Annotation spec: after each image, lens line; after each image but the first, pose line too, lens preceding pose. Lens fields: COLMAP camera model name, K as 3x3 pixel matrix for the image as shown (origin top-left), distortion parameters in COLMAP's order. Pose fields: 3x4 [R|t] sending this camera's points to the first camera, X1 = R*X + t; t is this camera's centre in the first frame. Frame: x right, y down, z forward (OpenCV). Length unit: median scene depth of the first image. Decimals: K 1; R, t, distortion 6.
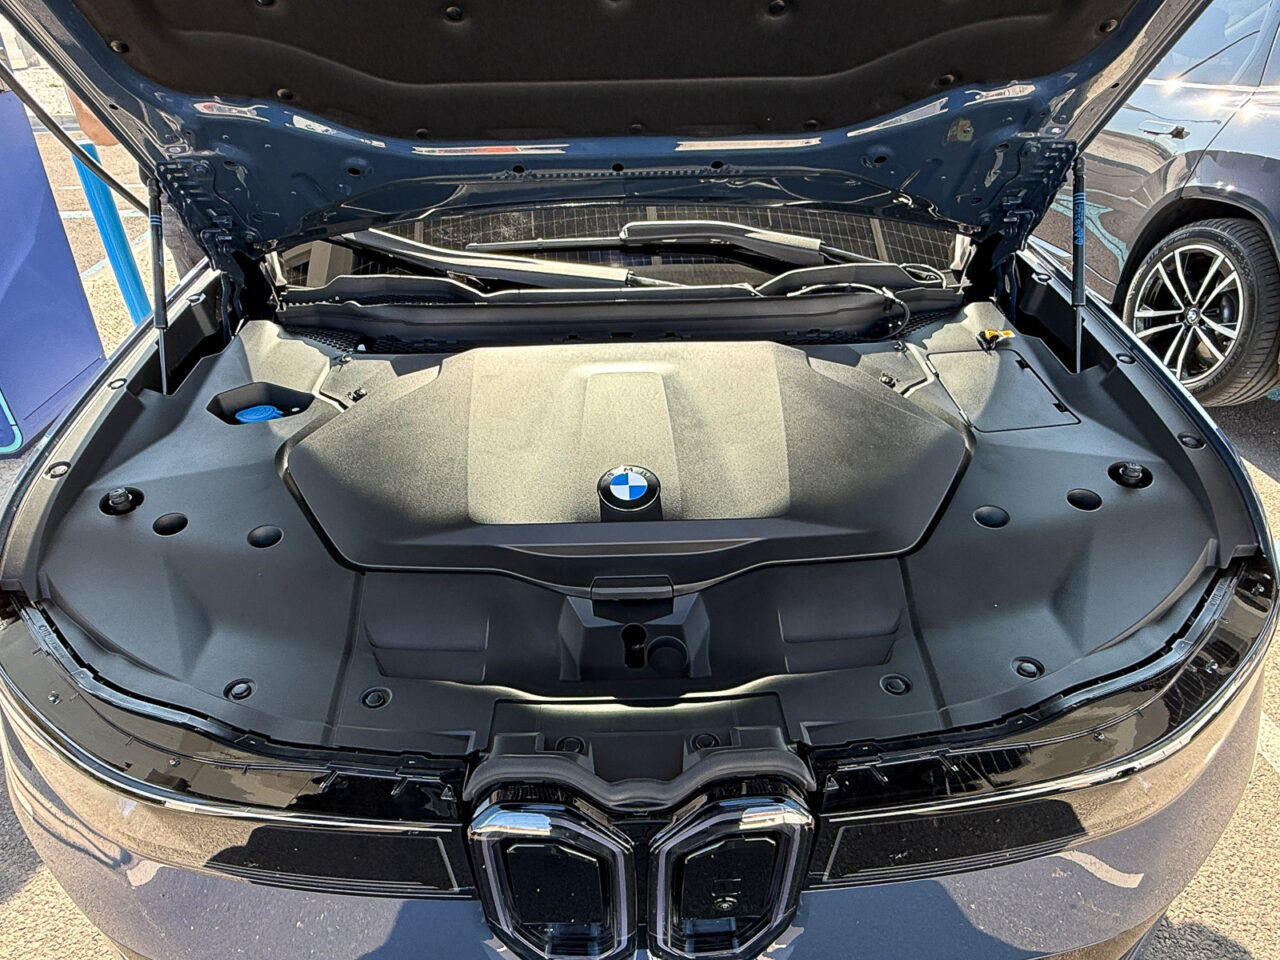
lens RADIAL K [[771.6, 0, 640.0], [0, 771.6, 480.0], [0, 0, 1]] dist [0.000024, 0.001433]
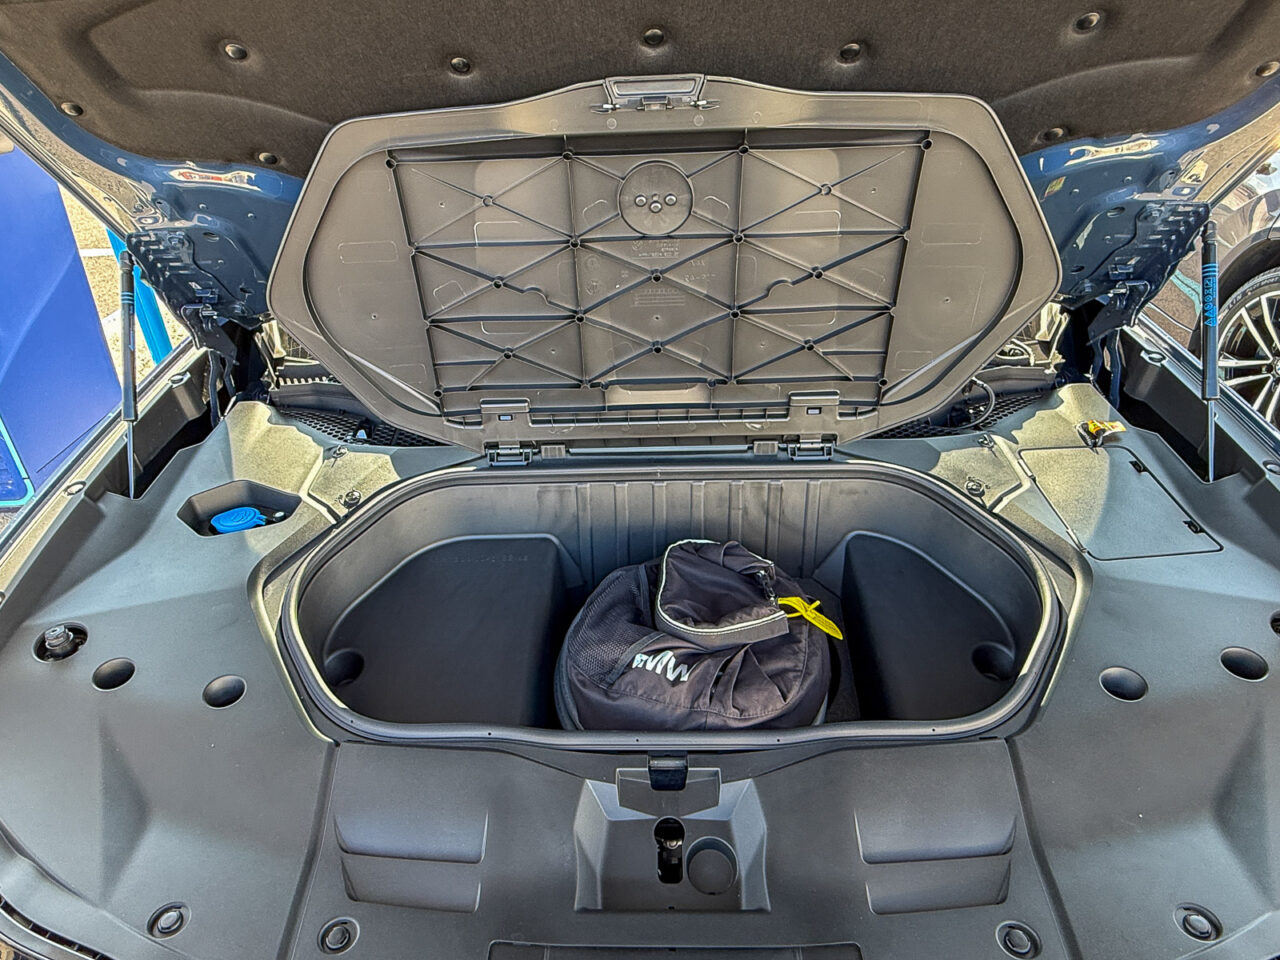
lens RADIAL K [[766.7, 0, 640.0], [0, 766.7, 480.0], [0, 0, 1]] dist [0.000654, 0.000241]
pose [[0.999104, 0.008564, -0.041443, -0.006770], [-0.009655, 0.999610, -0.026200, -0.112318], [0.041202, 0.026577, 0.998797, 0.157720]]
